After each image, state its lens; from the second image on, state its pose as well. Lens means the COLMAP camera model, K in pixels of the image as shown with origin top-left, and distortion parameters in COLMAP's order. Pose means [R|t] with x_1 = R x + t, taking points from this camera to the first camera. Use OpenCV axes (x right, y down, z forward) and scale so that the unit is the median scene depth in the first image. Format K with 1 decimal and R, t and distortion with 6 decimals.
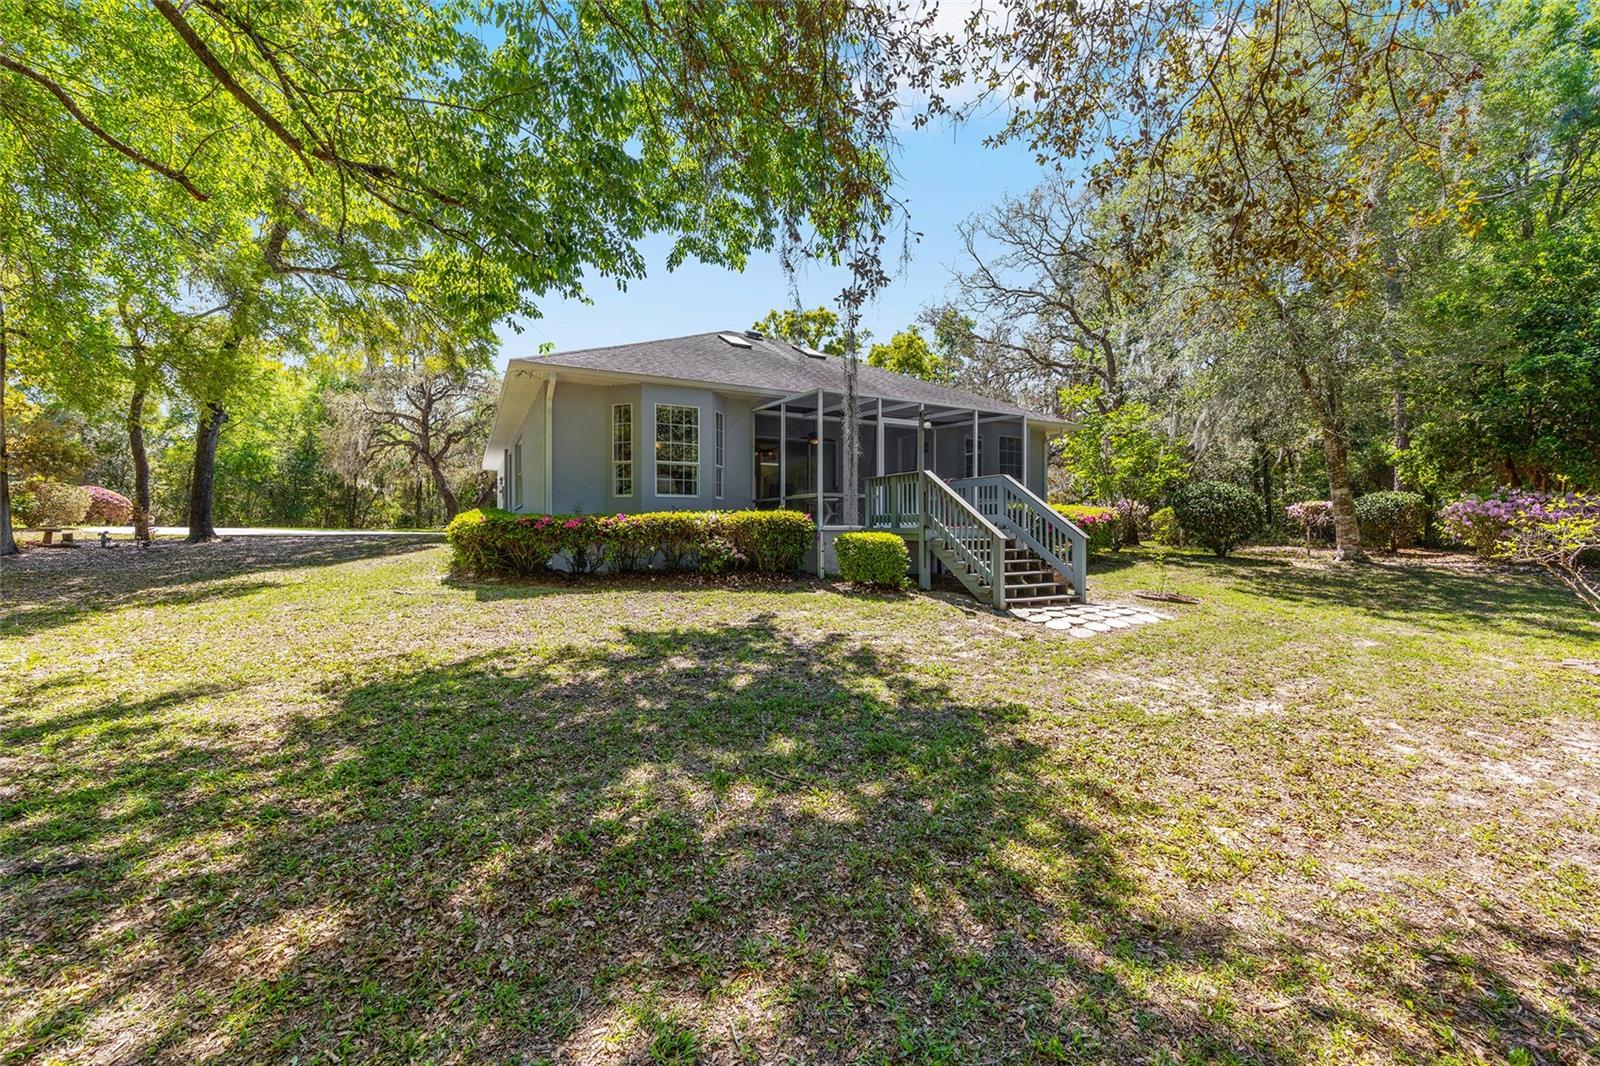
lens RADIAL K [[641.7, 0, 799.2], [0, 641.7, 527.2], [0, 0, 1]] dist [-0.000876, 0.000277]
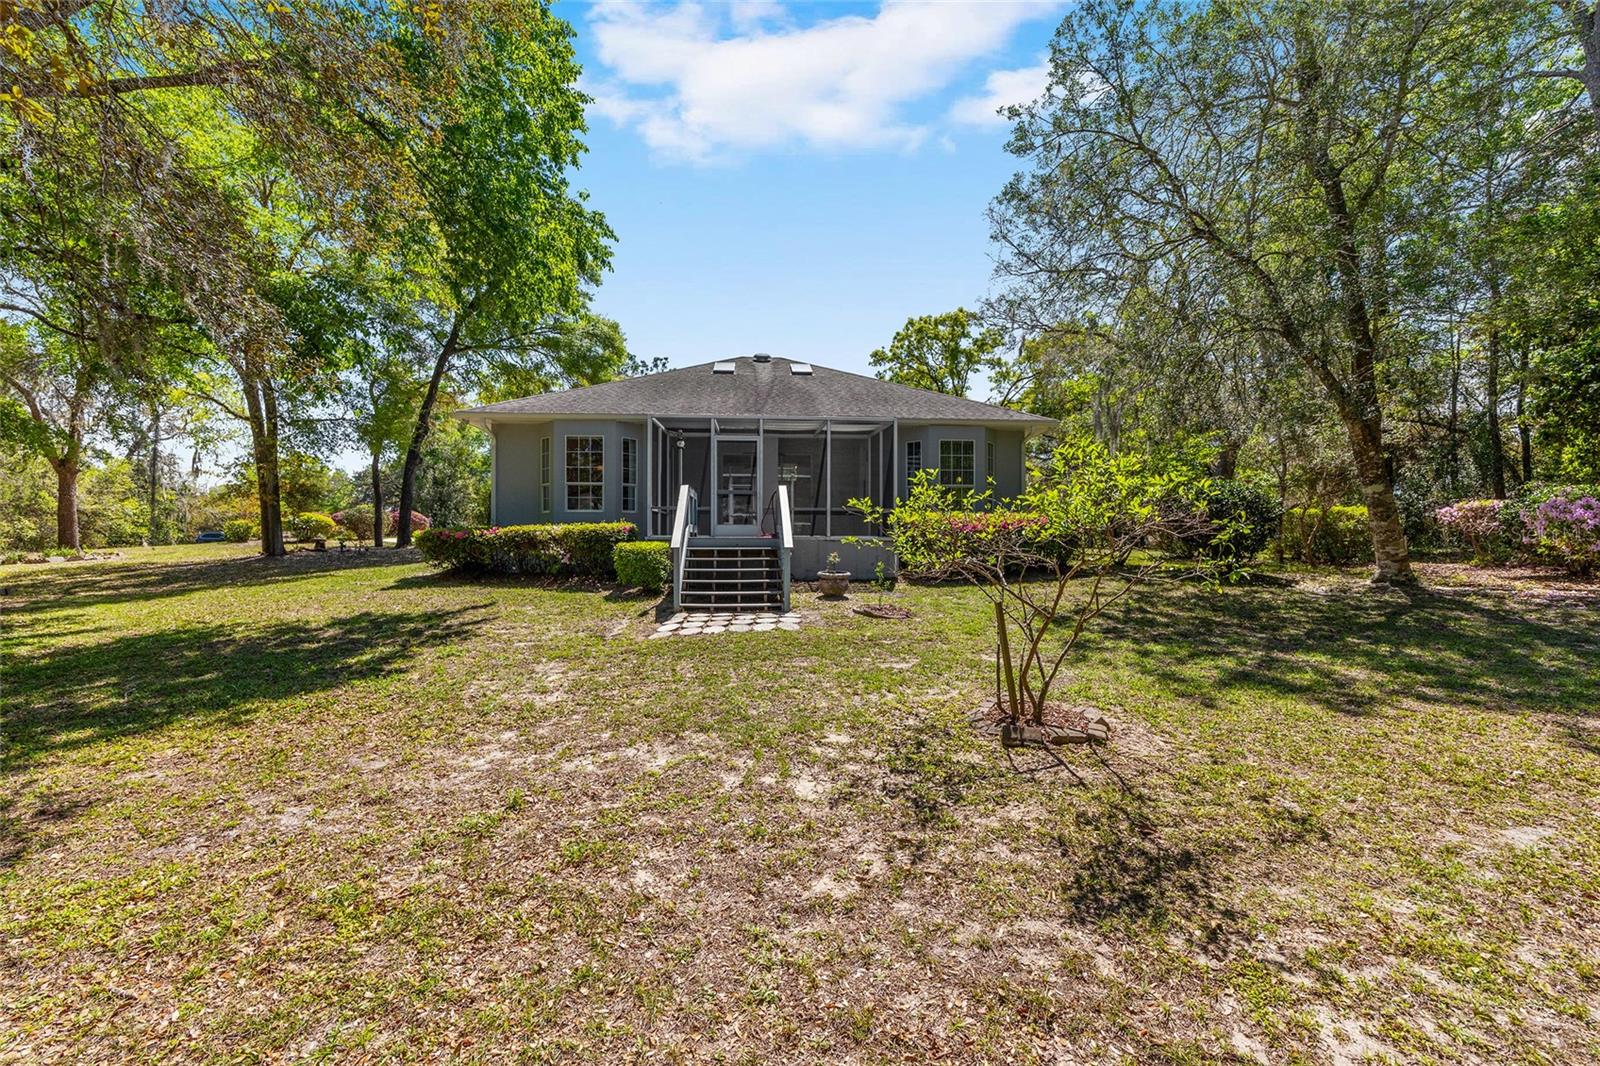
lens RADIAL K [[641.7, 0, 797.2], [0, 641.7, 534.7], [0, 0, 1]] dist [-0.000876, 0.000277]
pose [[0.919333, -0.001635, -0.393478, 0.716848], [0.000796, 0.999997, -0.002296, -0.001863], [0.393481, 0.001798, 0.919331, 0.070510]]
